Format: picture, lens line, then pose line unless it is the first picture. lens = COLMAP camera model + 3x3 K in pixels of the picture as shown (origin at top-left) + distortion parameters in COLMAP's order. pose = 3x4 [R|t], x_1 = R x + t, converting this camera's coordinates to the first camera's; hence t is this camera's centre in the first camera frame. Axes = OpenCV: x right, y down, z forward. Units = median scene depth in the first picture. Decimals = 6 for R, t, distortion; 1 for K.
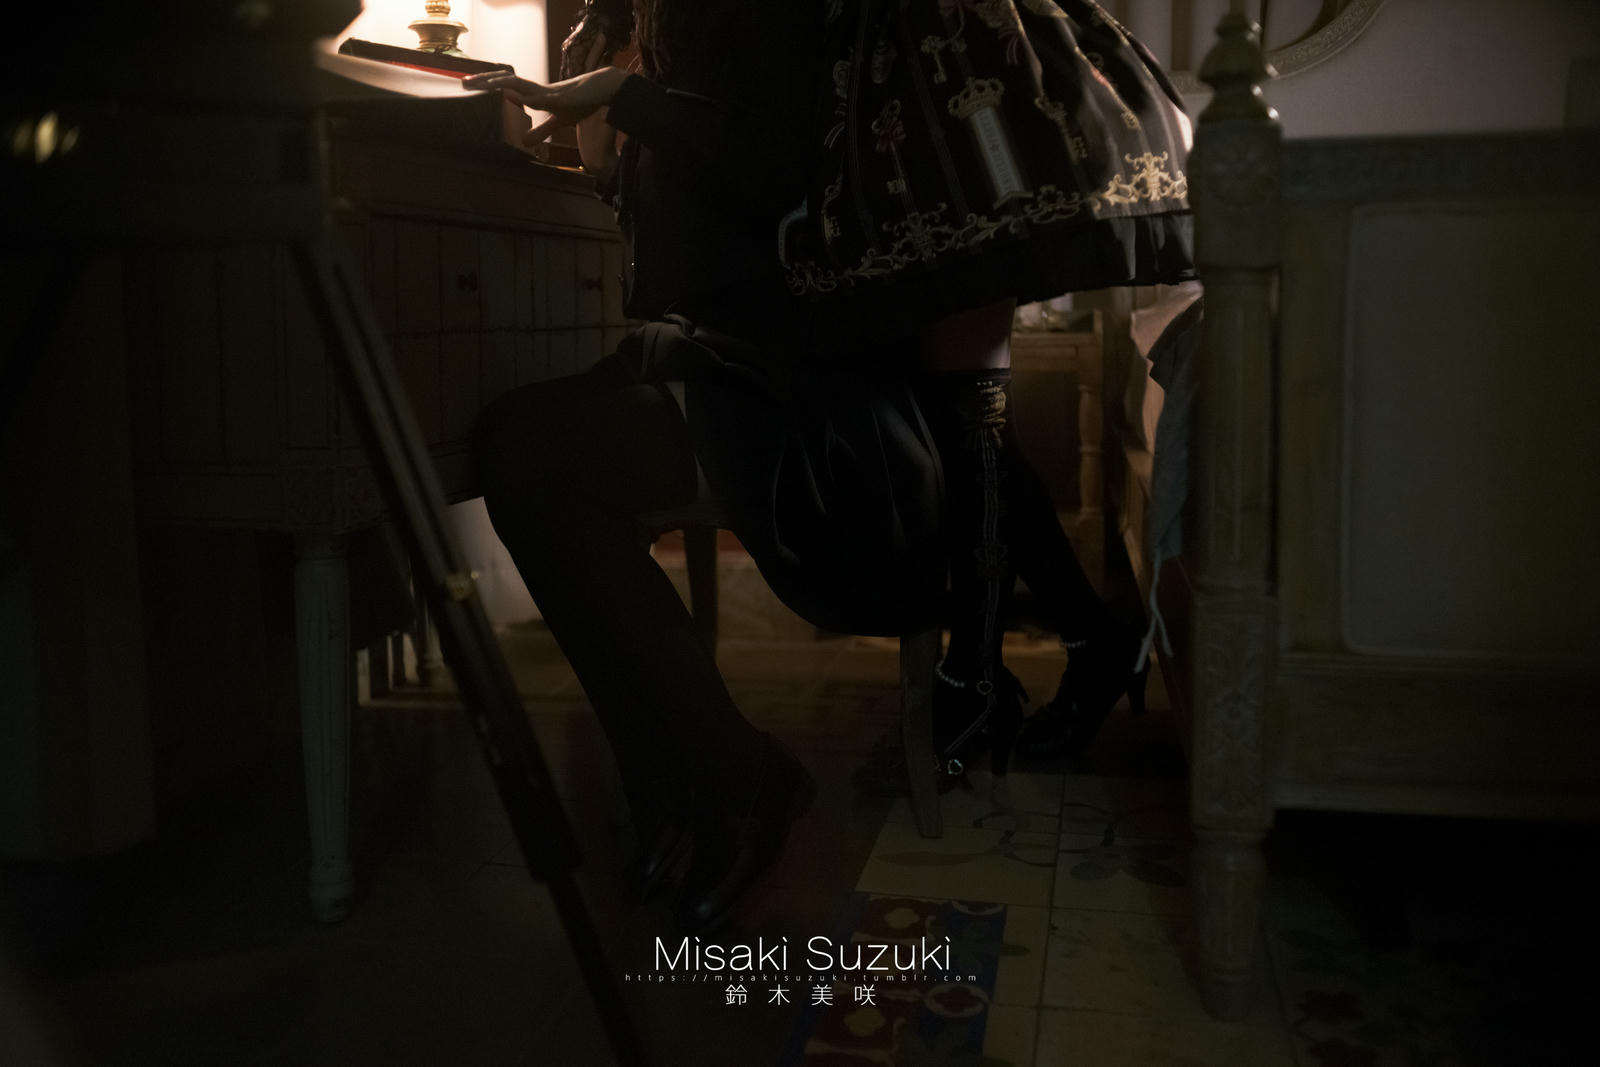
lens RADIAL K [[1322.5, 0, 801.4], [0, 1322.5, 388.1], [0, 0, 1]] dist [-0.093599, 0.164471]
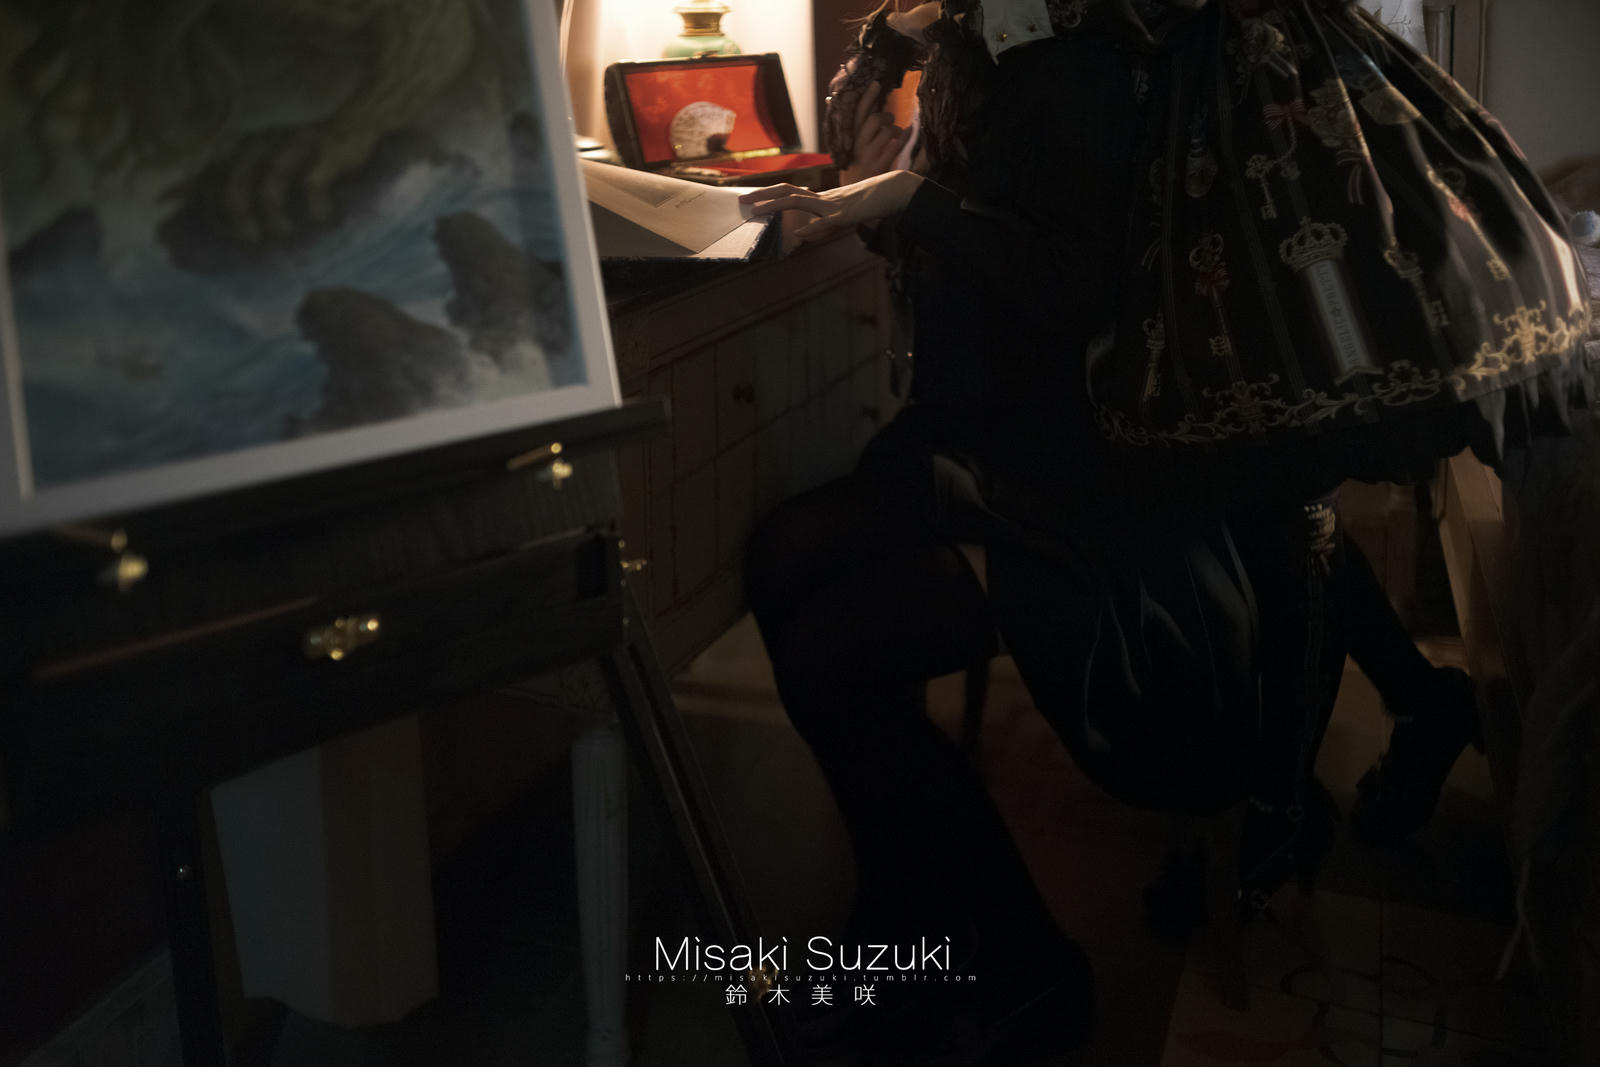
lens RADIAL K [[1374.3, 0, 825.5], [0, 1374.3, 205.4], [0, 0, 1]] dist [-0.009189, -0.003841]
pose [[0.985959, 0.000408, -0.166985, -0.035534], [0.000438, 0.999987, 0.005028, -0.252922], [0.166985, -0.005030, 0.985947, 0.040211]]
